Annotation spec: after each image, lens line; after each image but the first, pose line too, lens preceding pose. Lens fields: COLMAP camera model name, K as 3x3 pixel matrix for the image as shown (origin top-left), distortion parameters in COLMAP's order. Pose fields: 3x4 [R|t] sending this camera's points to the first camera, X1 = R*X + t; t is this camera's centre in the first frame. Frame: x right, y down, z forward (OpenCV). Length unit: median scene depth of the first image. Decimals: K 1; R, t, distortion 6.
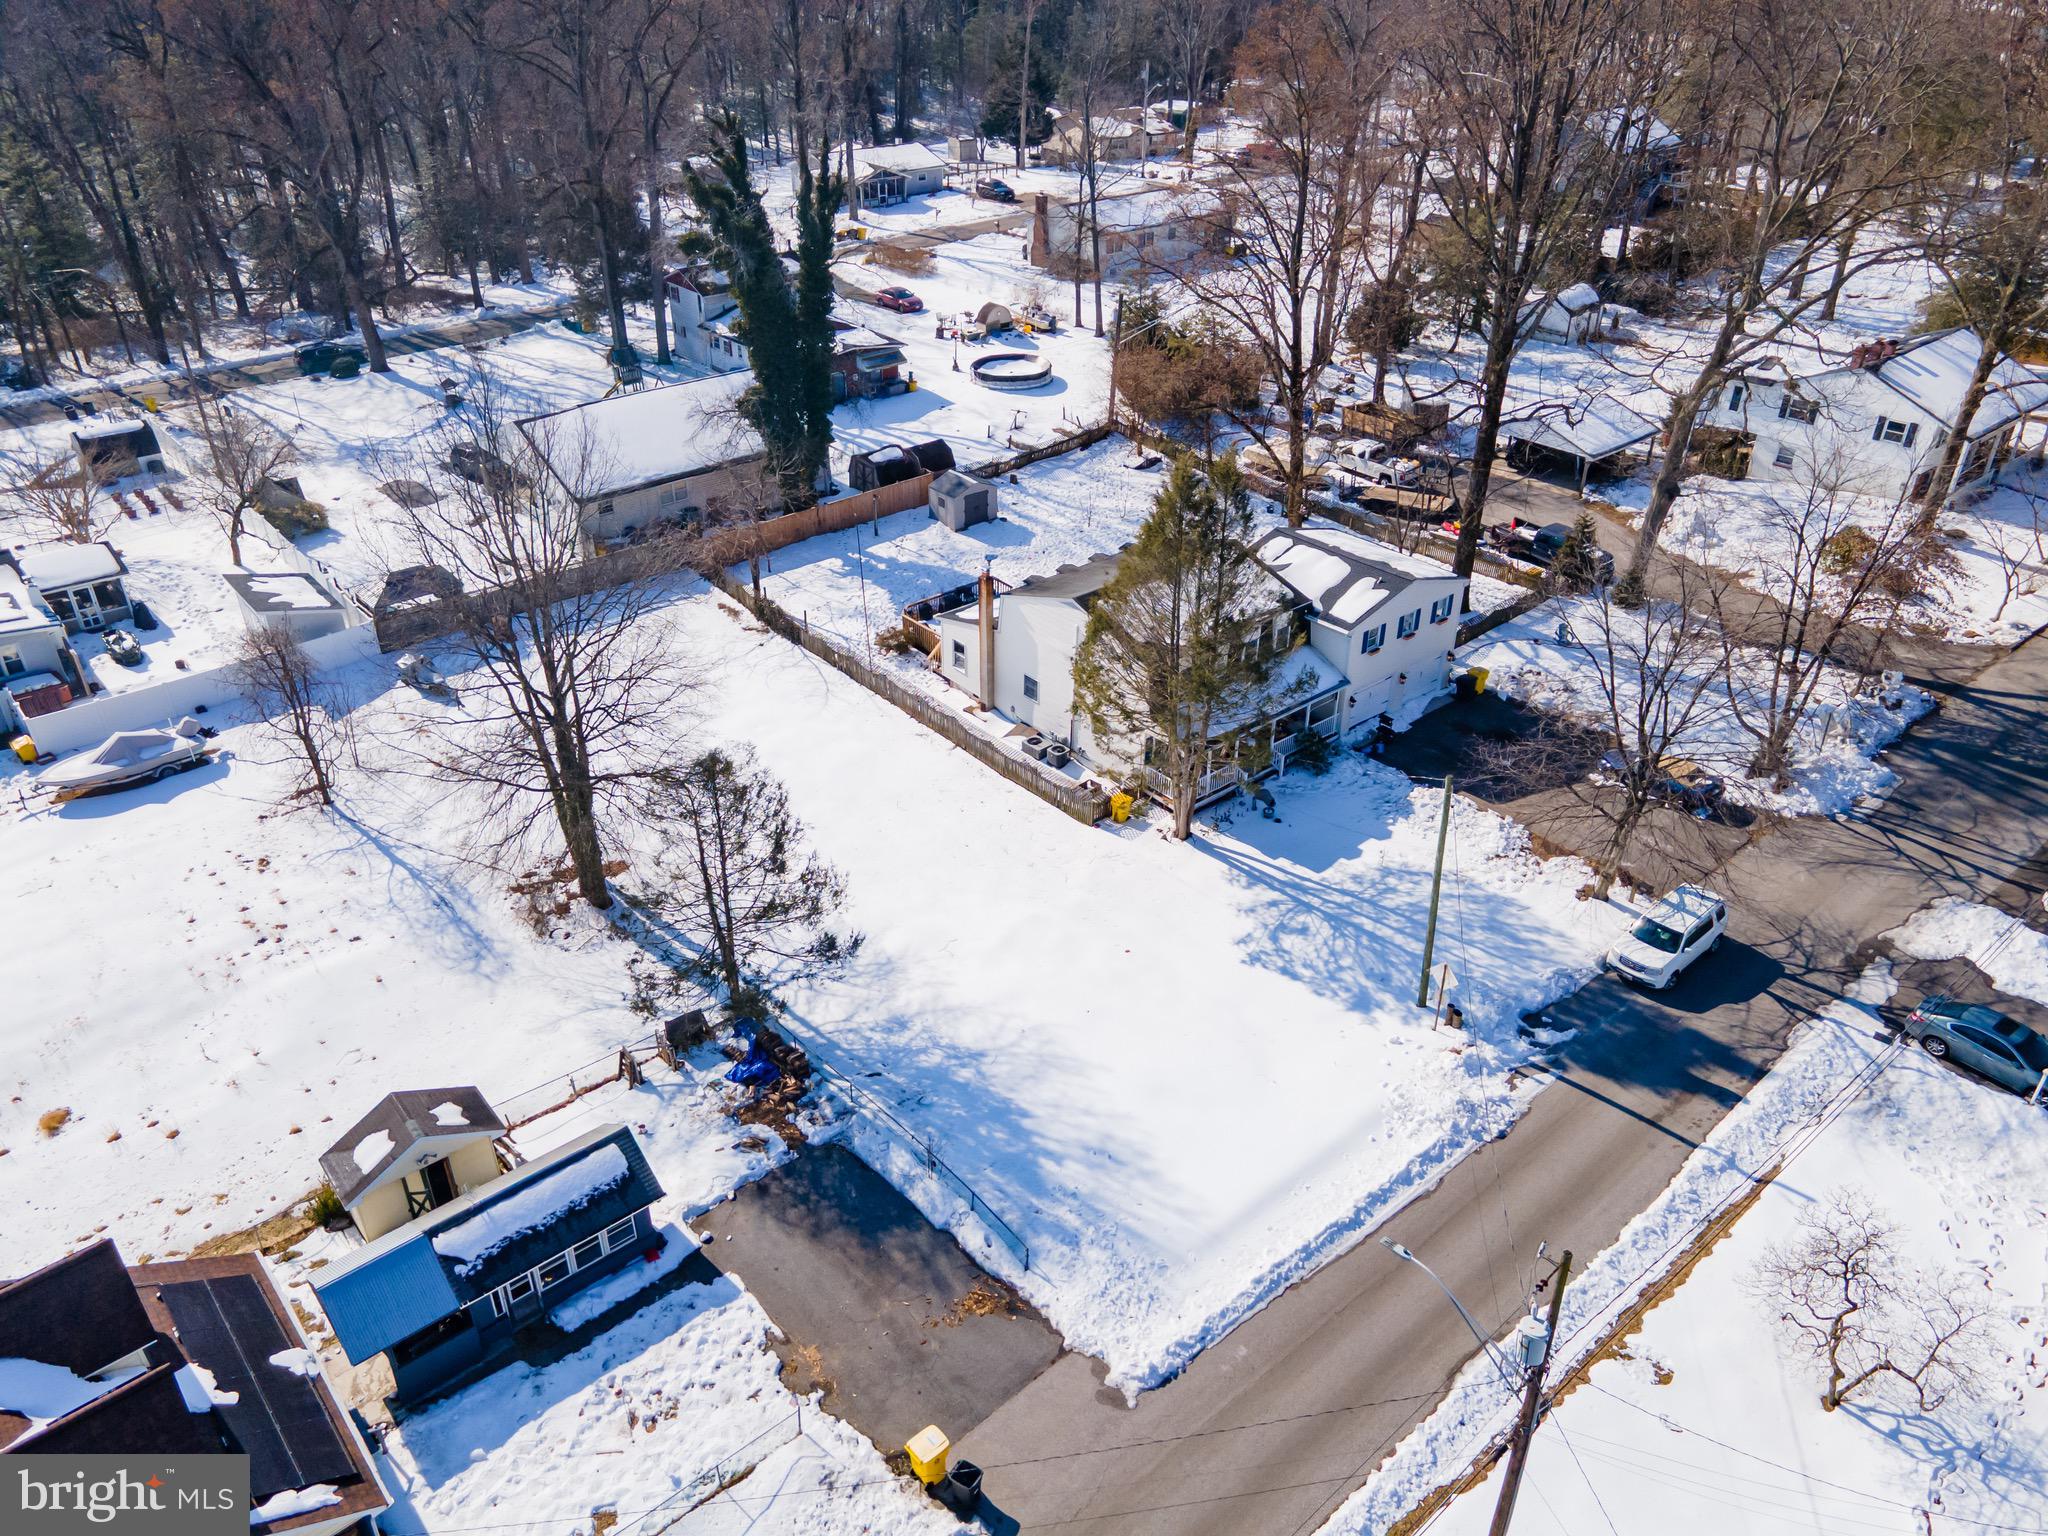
lens RADIAL K [[1493.4, 0, 1015.1], [0, 1493.4, 759.5], [0, 0, 1]] dist [0.024842, 0.037258]
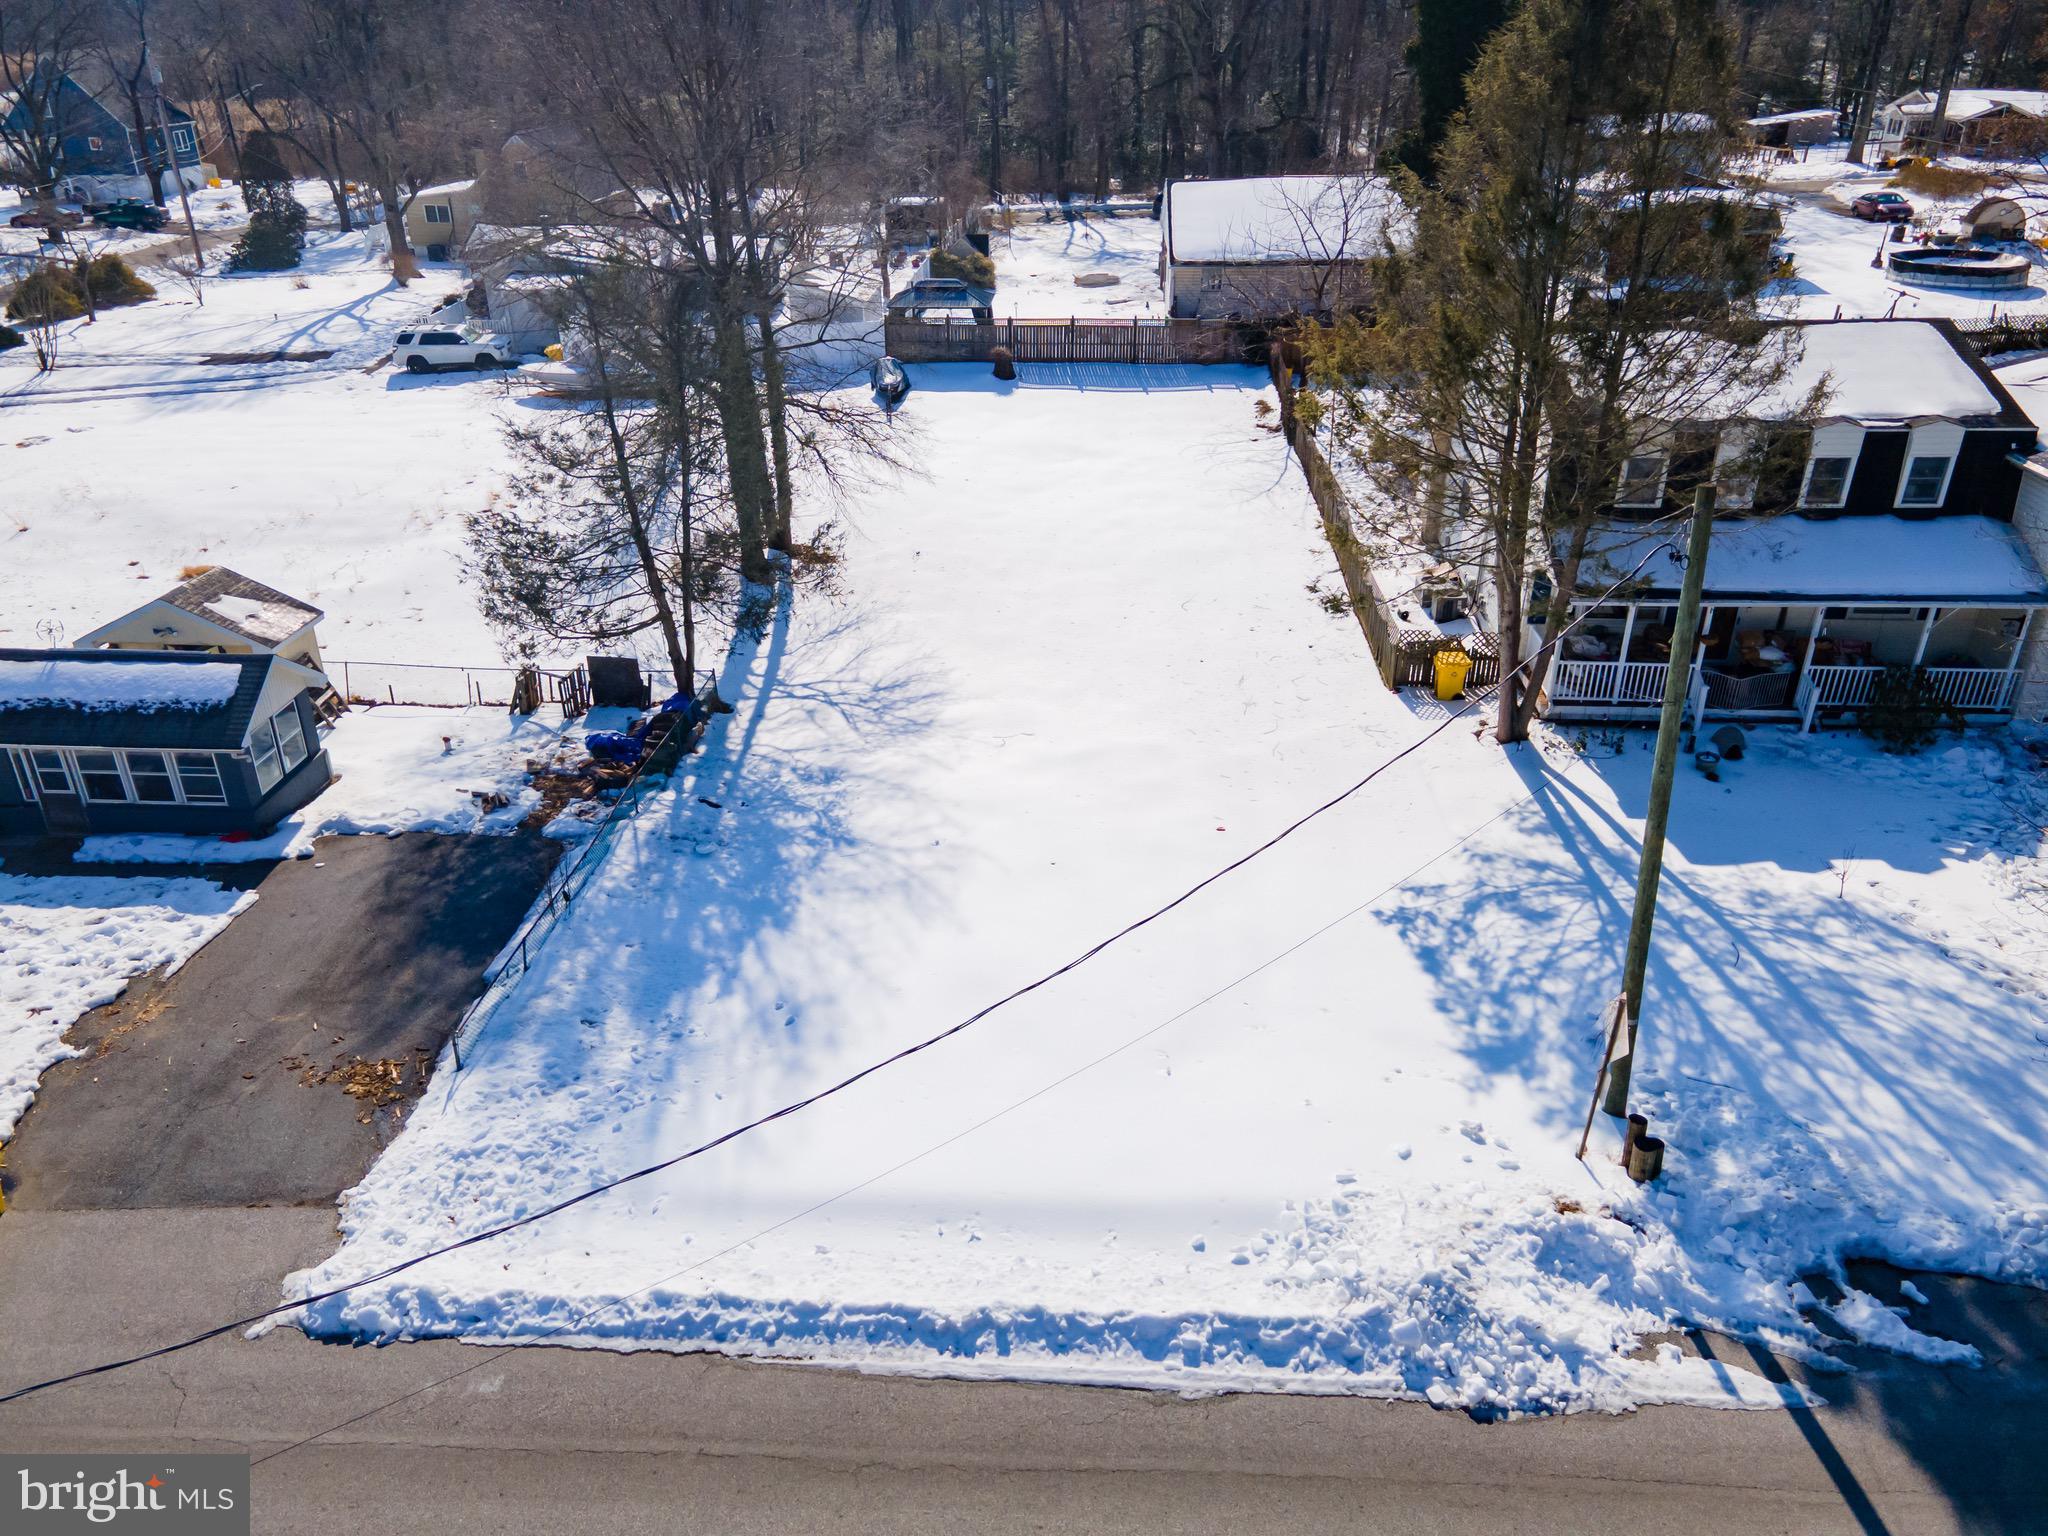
lens RADIAL K [[1493.4, 0, 1014.0], [0, 1493.4, 754.2], [0, 0, 1]] dist [0.024842, 0.037258]
pose [[0.722462, 0.305254, -0.620378, 0.389098], [-0.346666, 0.936257, 0.056970, 0.105873], [0.598224, 0.173905, 0.782231, 0.557276]]
